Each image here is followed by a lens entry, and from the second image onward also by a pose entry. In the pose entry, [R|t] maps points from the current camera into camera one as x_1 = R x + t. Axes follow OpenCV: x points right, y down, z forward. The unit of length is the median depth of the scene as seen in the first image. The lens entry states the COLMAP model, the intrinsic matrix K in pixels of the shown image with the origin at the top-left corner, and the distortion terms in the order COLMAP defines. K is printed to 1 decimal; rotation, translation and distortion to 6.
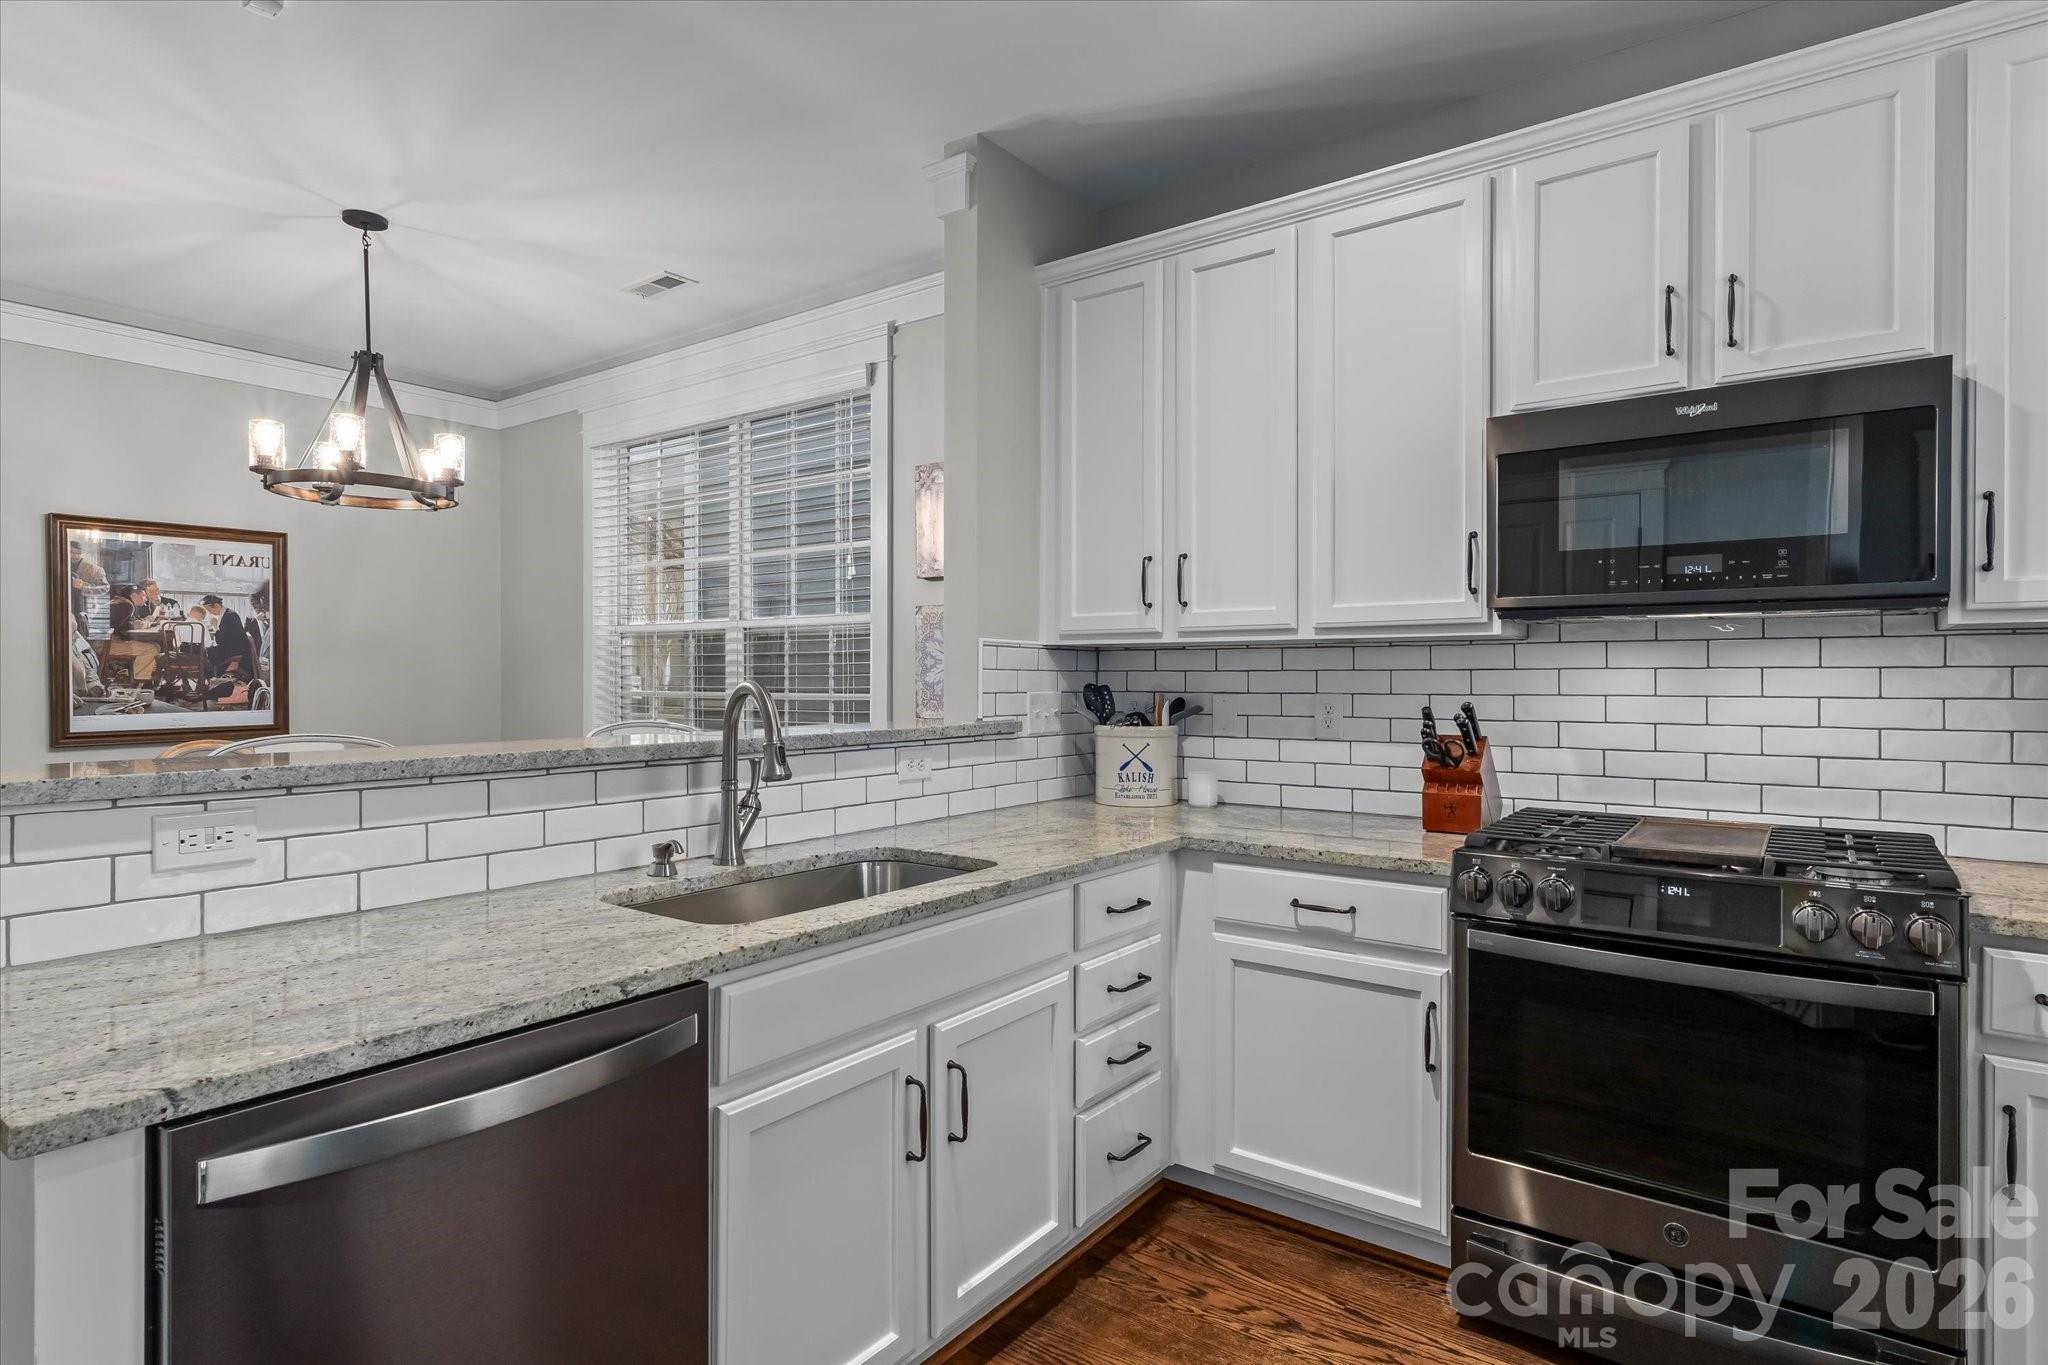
lens RADIAL K [[1073.4, 0, 992.0], [0, 1073.4, 688.8], [0, 0, 1]] dist [-0.000543, 0.000331]
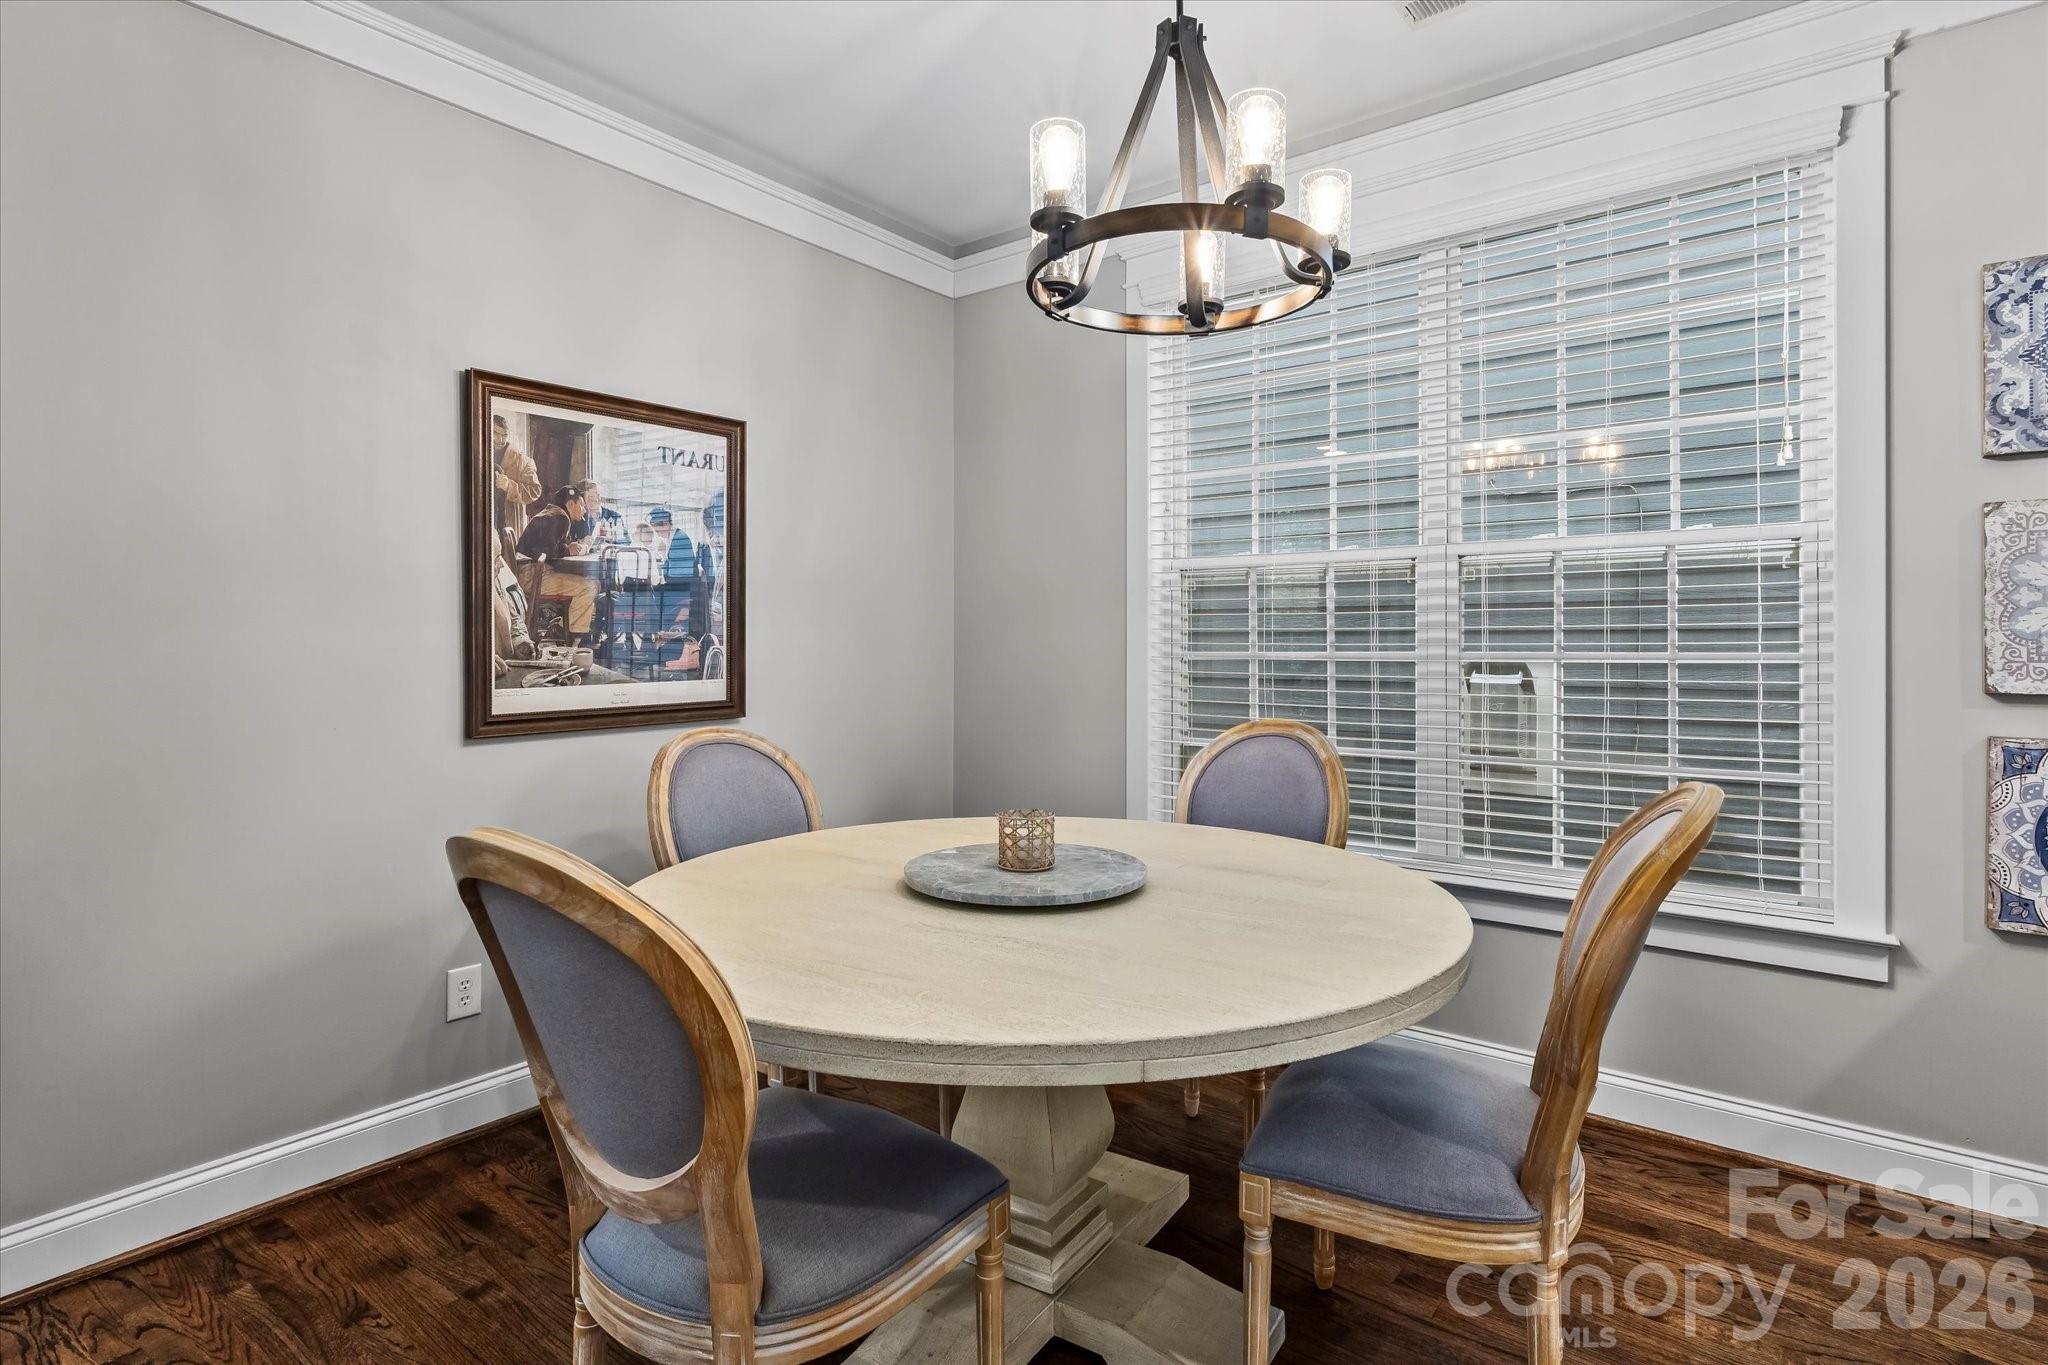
lens RADIAL K [[1025.4, 0, 1016.9], [0, 1025.4, 646.4], [0, 0, 1]] dist [0.001712, 0.001018]
pose [[0.999953, -0.000953, -0.009684, -0.513858], [0.000863, 0.999957, -0.009268, 0.005528], [0.009693, 0.009260, 0.999910, 0.373848]]
